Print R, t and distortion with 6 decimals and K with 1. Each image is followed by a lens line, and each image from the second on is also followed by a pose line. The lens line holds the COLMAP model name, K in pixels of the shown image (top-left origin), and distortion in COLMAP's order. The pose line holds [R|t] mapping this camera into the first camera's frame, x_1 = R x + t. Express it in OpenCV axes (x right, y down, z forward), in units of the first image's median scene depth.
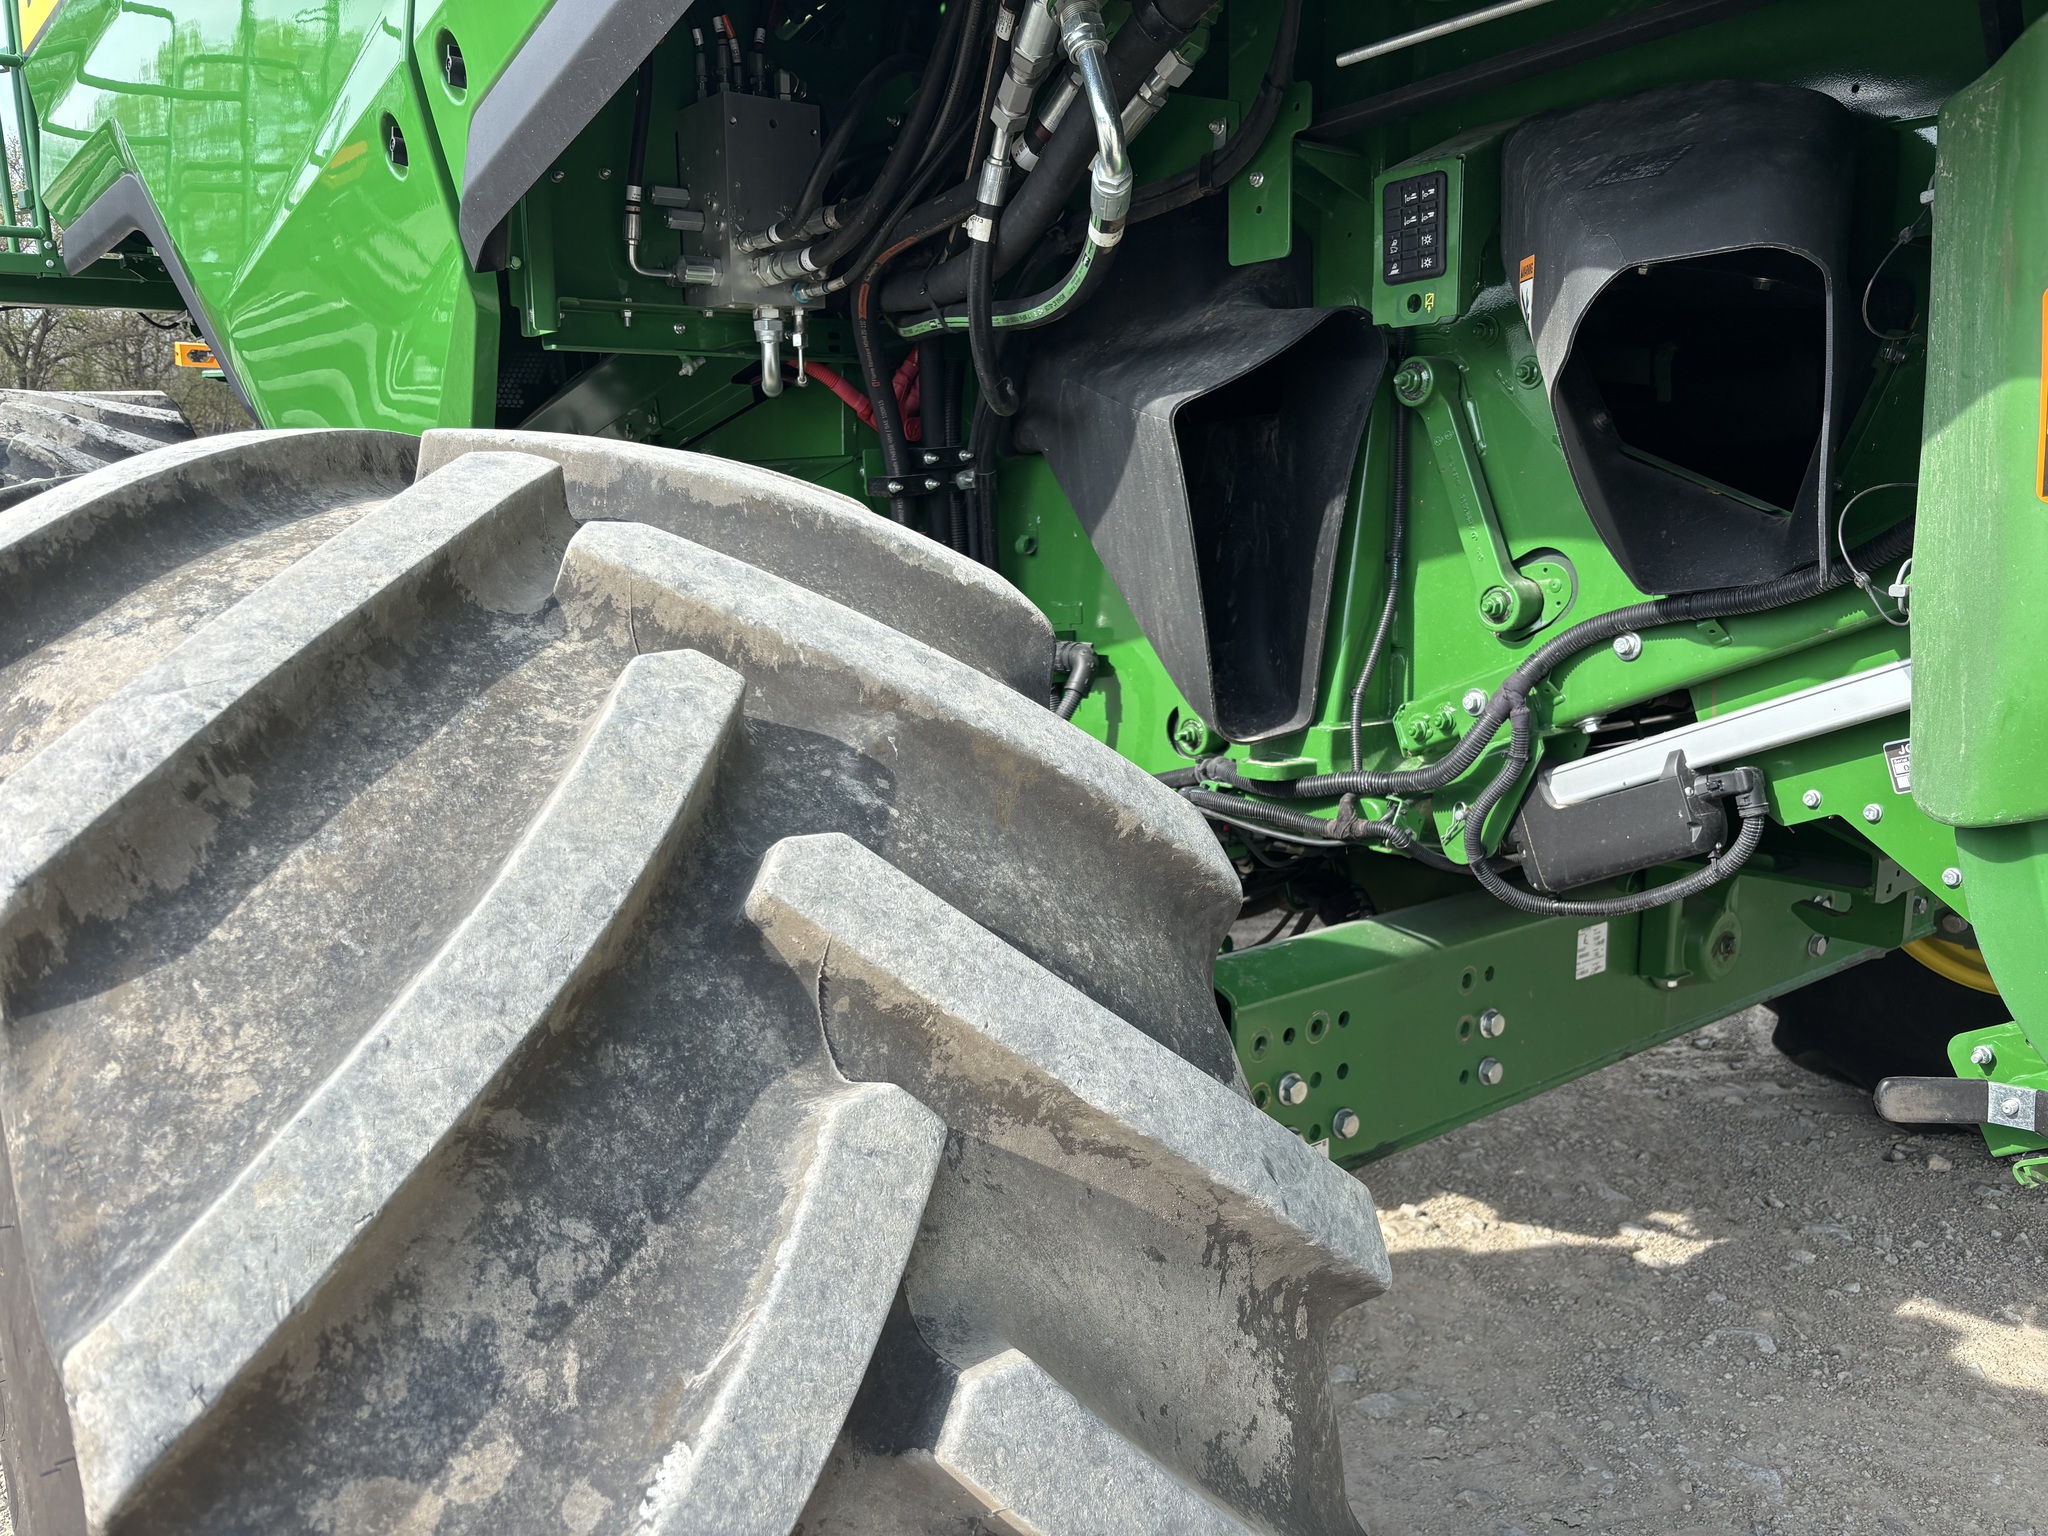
lens RADIAL K [[1568.9, 0, 1026.1], [0, 1568.9, 800.1], [0, 0, 1]] dist [0.062781, -0.055770]
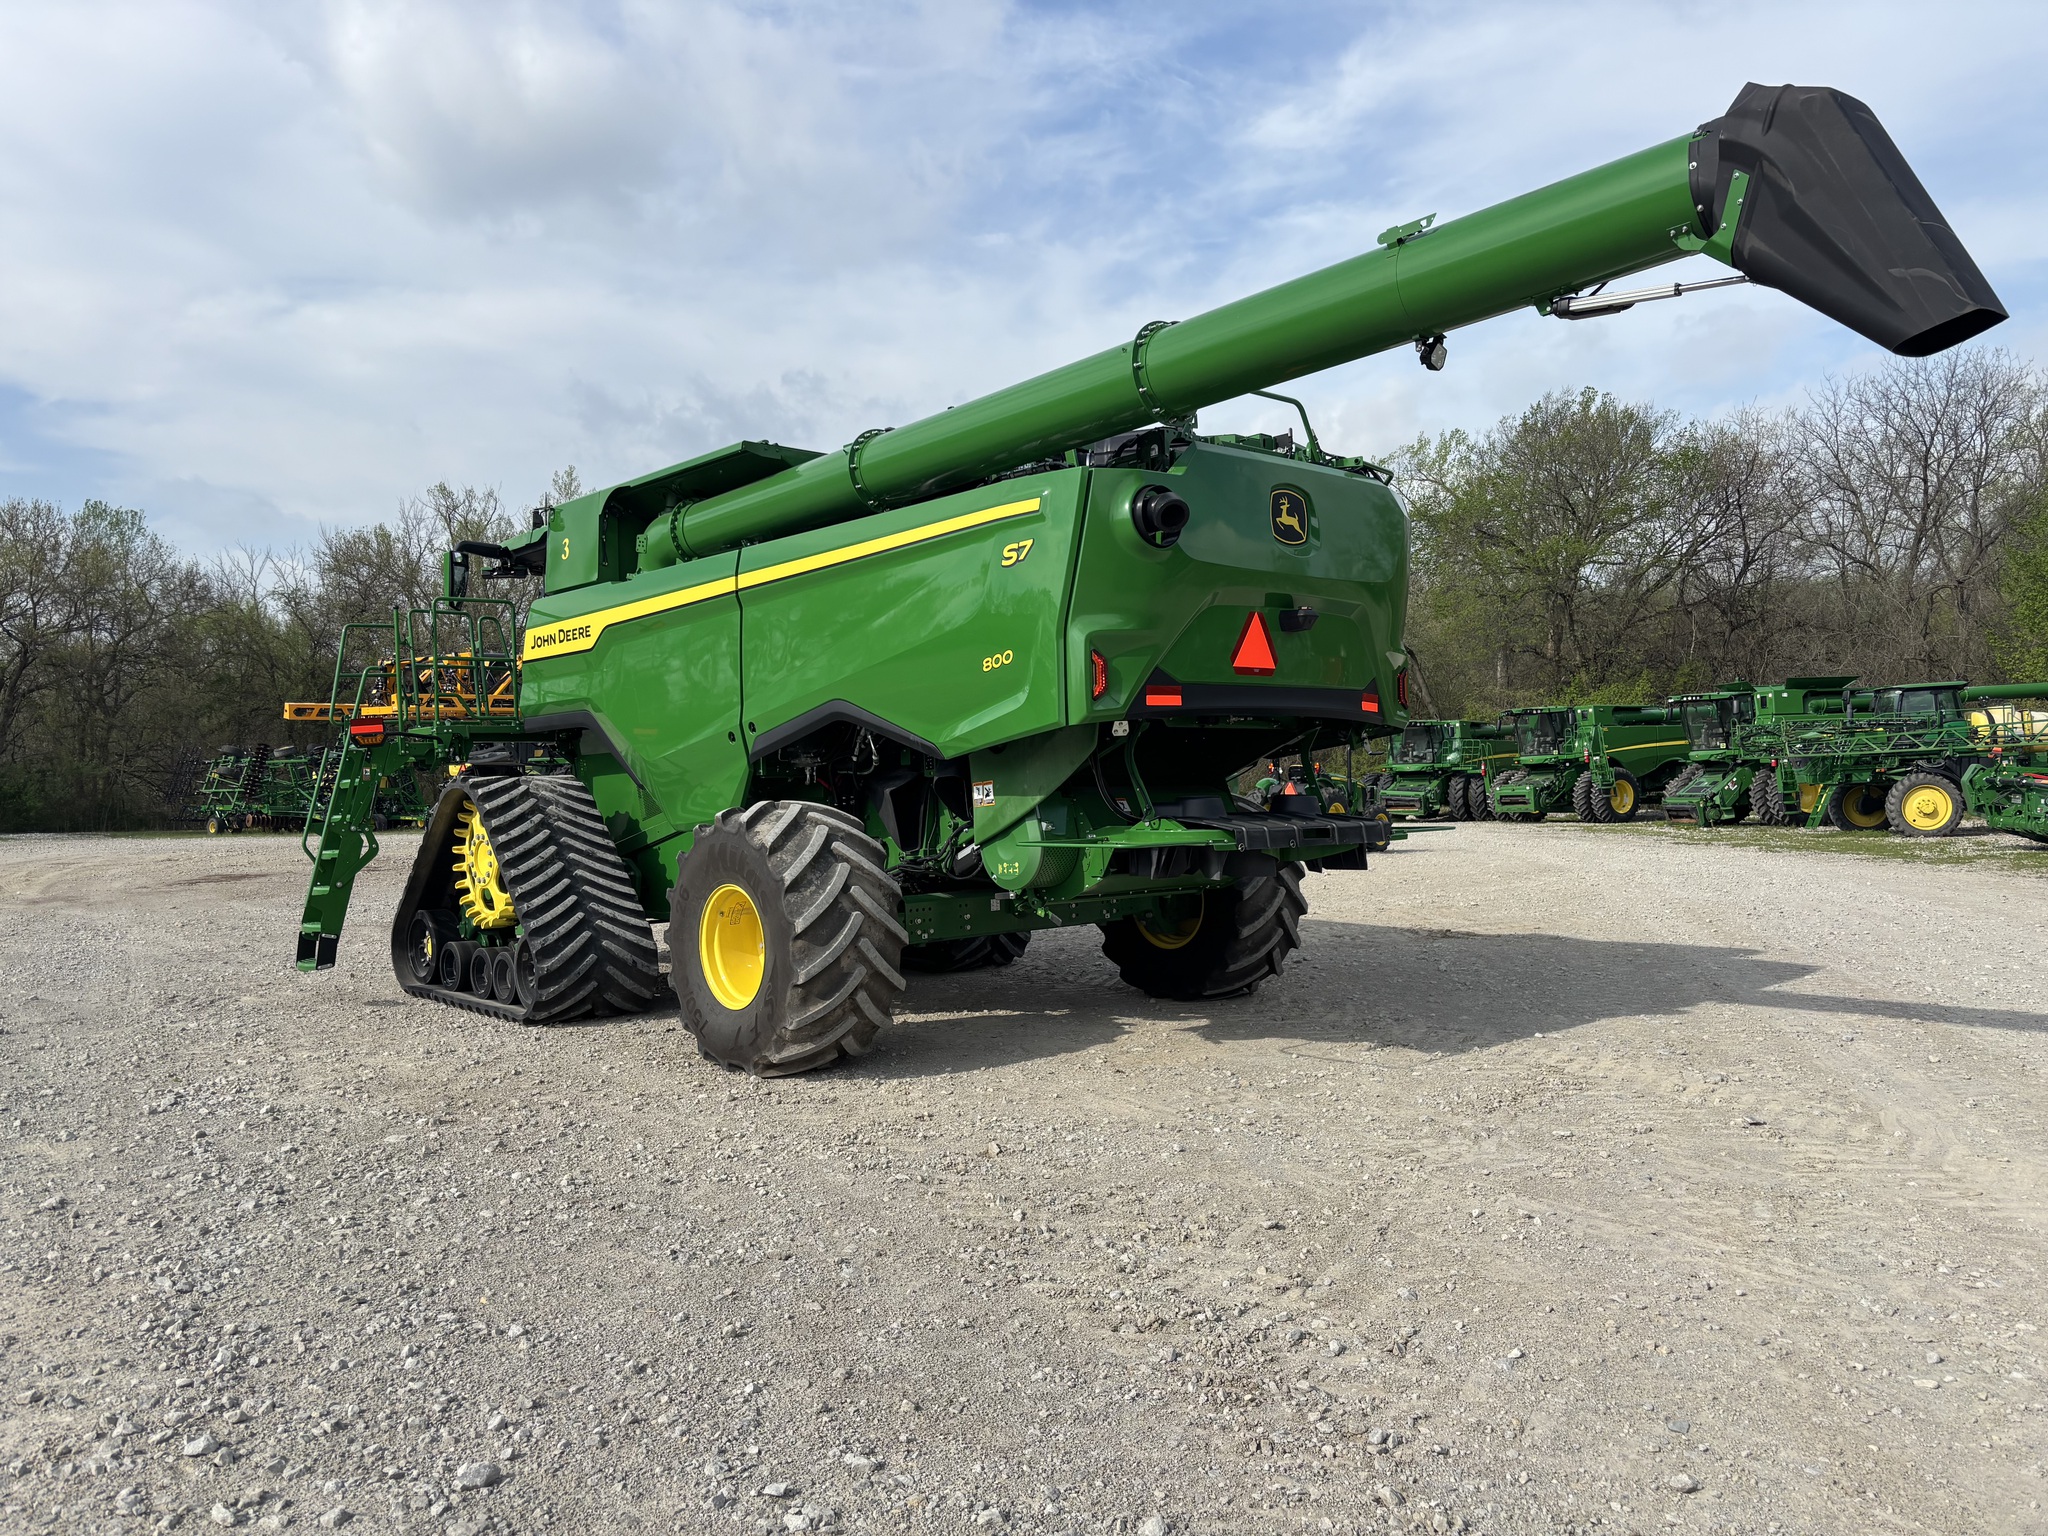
lens RADIAL K [[1568.9, 0, 1026.1], [0, 1568.9, 800.1], [0, 0, 1]] dist [0.062781, -0.055770]
pose [[0.997109, -0.017269, 0.074002, 0.275818], [0.030677, 0.982432, -0.184083, 1.385574], [-0.069523, 0.185821, 0.980121, -7.554684]]
